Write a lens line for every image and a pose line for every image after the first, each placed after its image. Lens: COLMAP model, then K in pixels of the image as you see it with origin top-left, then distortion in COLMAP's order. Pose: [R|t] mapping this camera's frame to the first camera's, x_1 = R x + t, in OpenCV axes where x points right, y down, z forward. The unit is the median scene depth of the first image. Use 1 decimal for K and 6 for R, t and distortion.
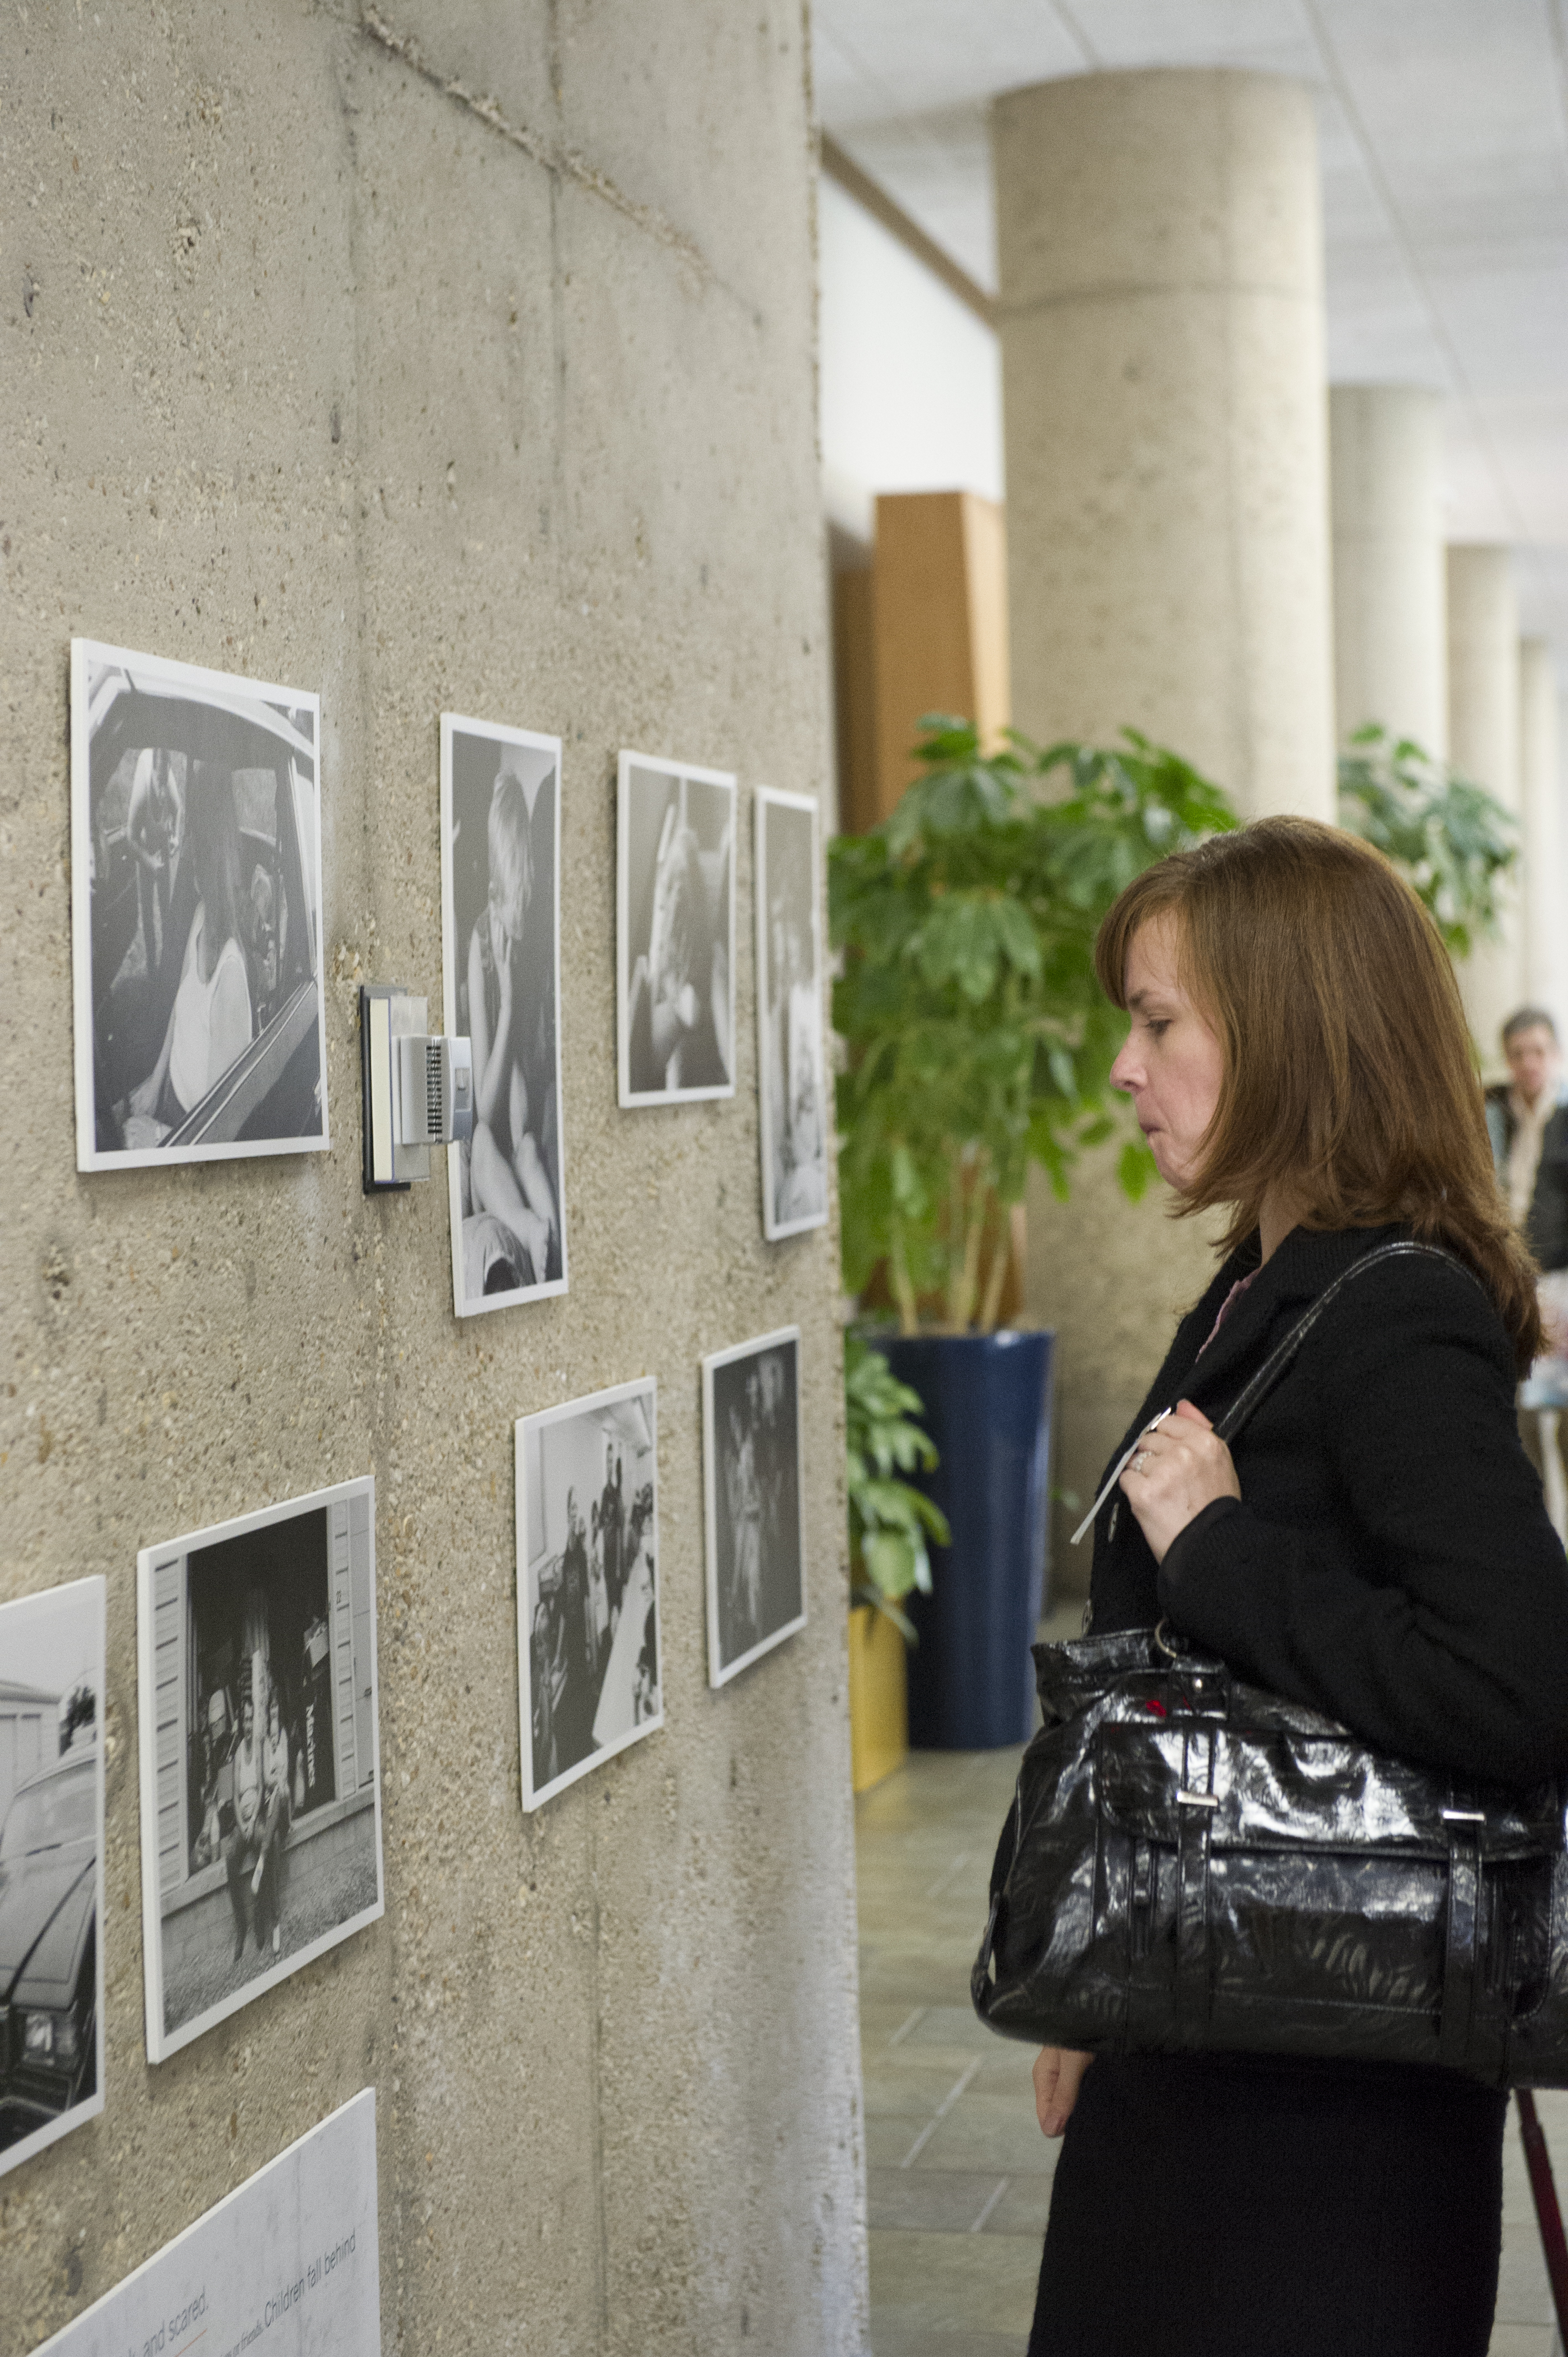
lens RADIAL K [[4337.0, 0, 784.0], [0, 4337.0, 1178.5], [0, 0, 1]] dist [0.115747, -0.278686]
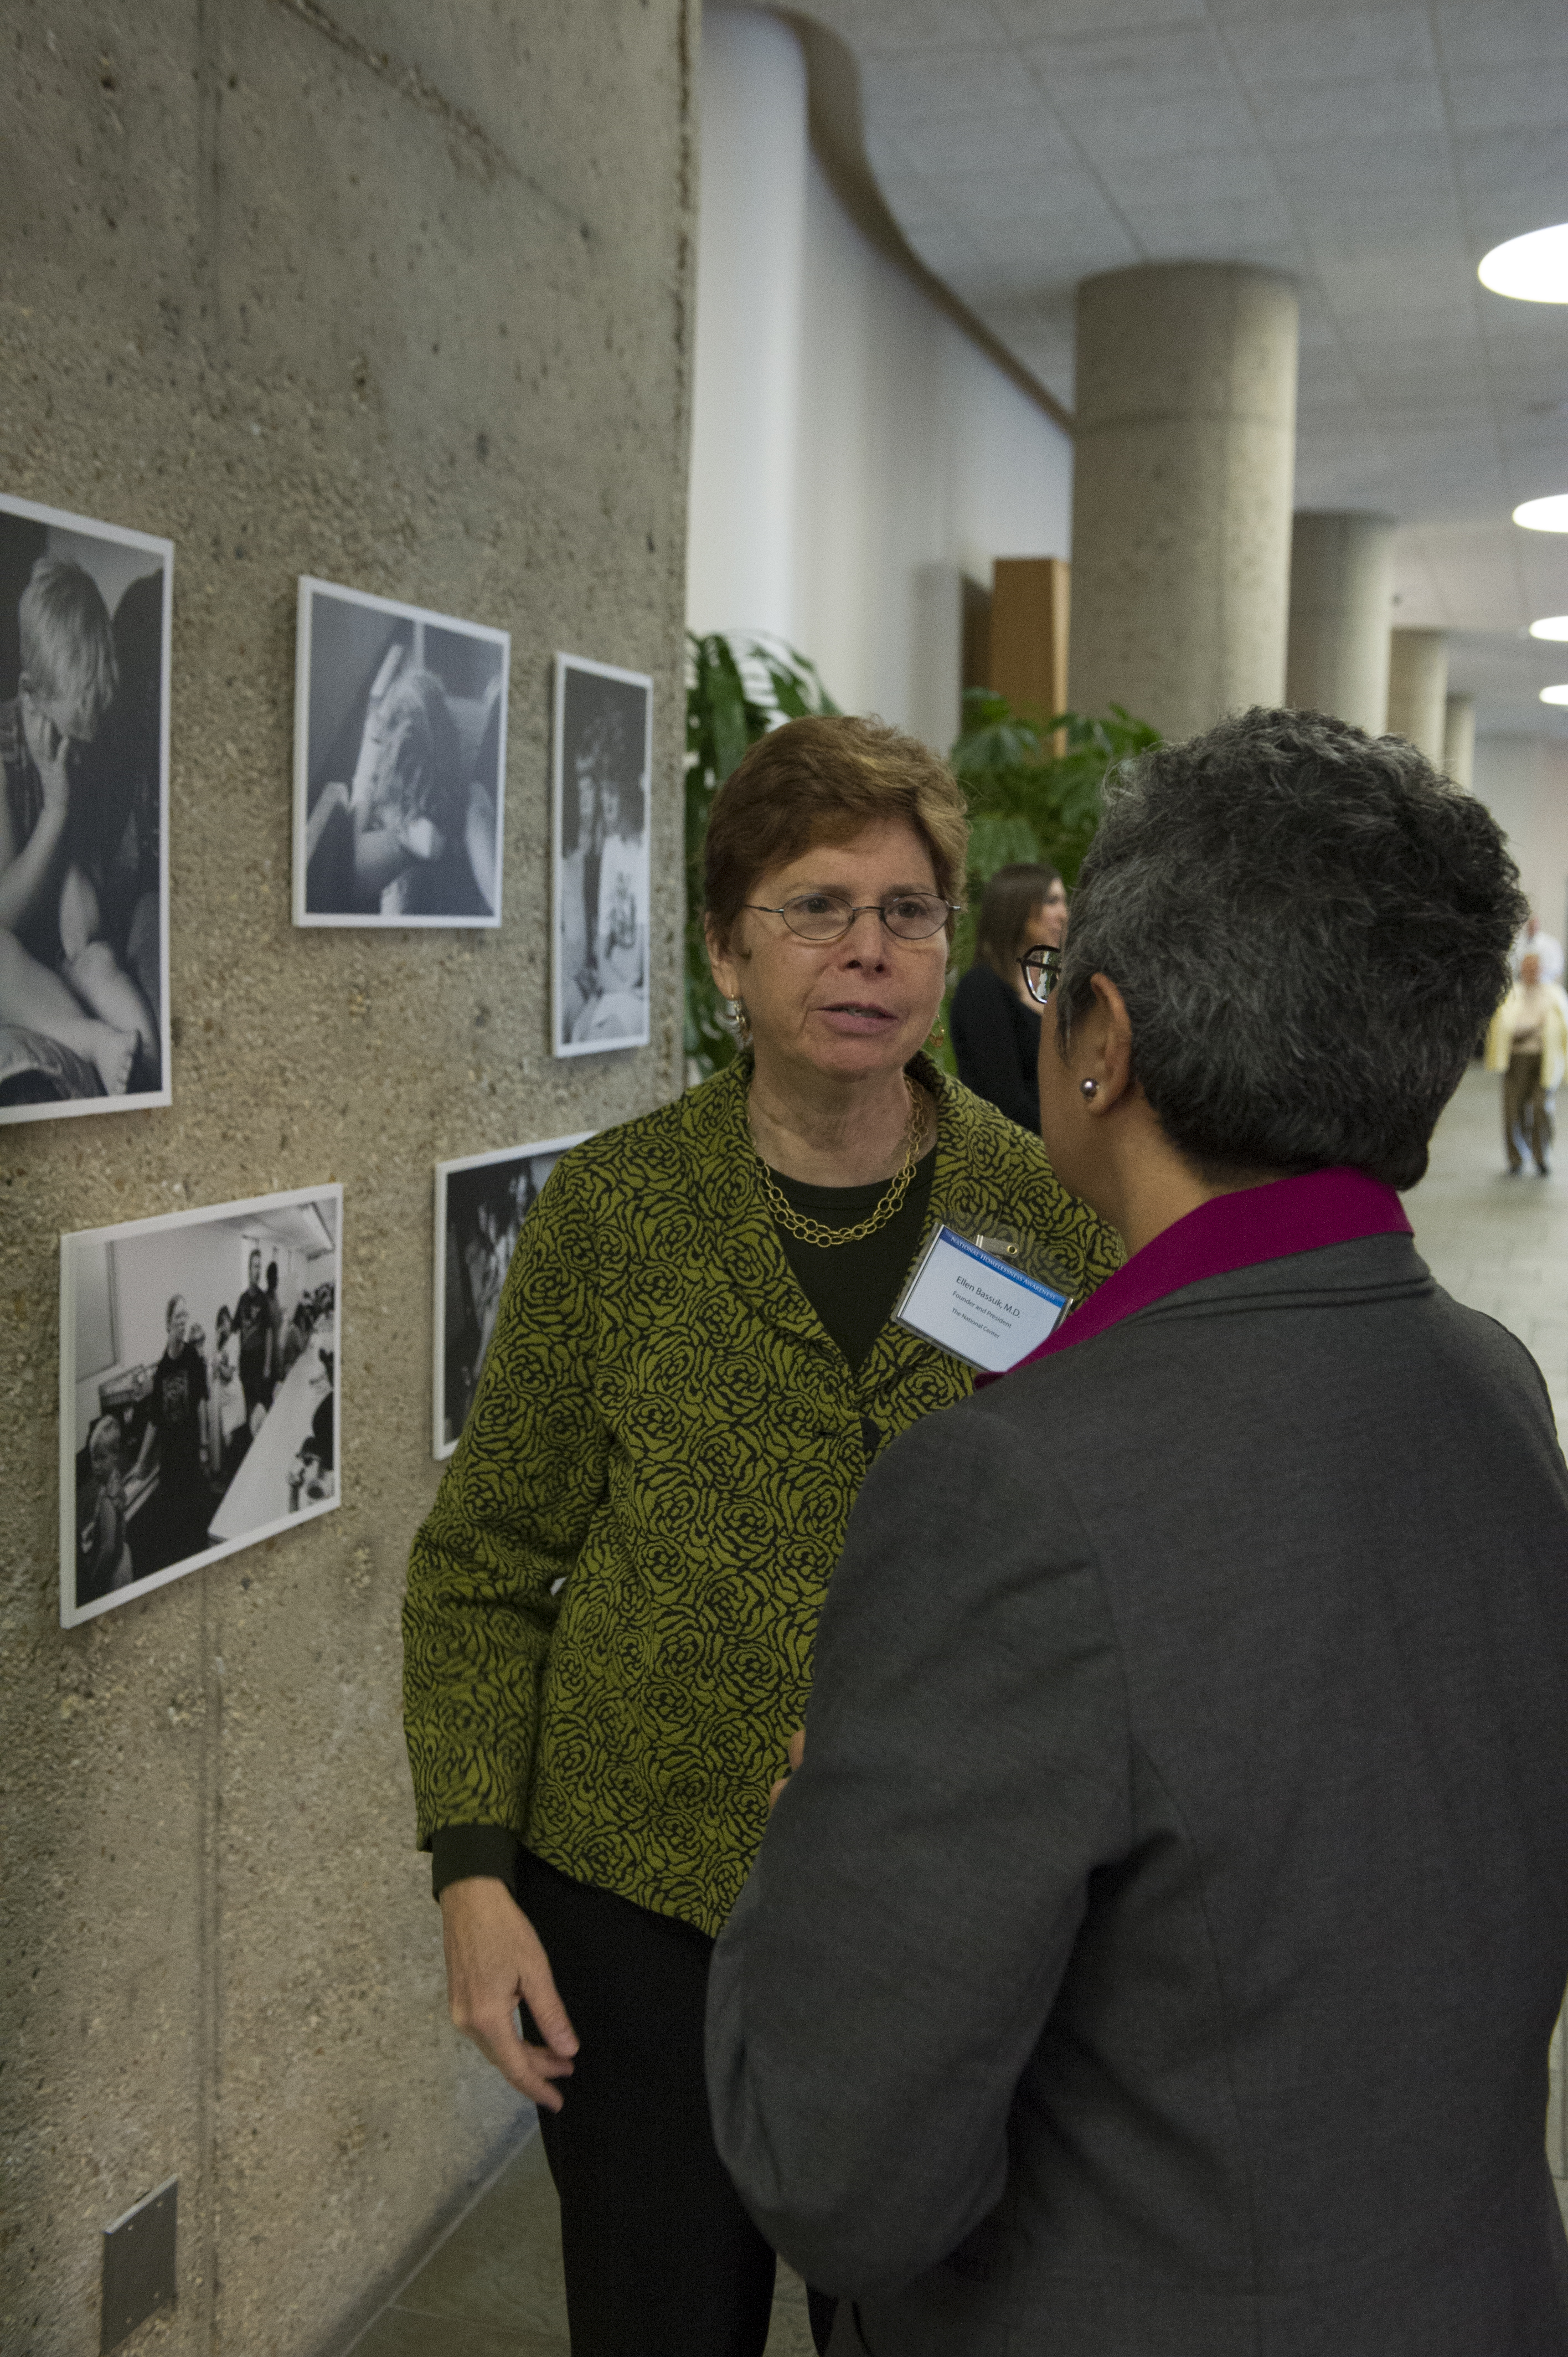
lens RADIAL K [[2434.0, 0, 784.0], [0, 2434.0, 1178.5], [0, 0, 1]] dist [0.056134, 0.009627]
pose [[0.993980, 0.051659, -0.096618, 0.139348], [-0.044602, 0.996273, 0.073828, -0.004621], [0.100071, -0.069074, 0.992580, 0.428199]]
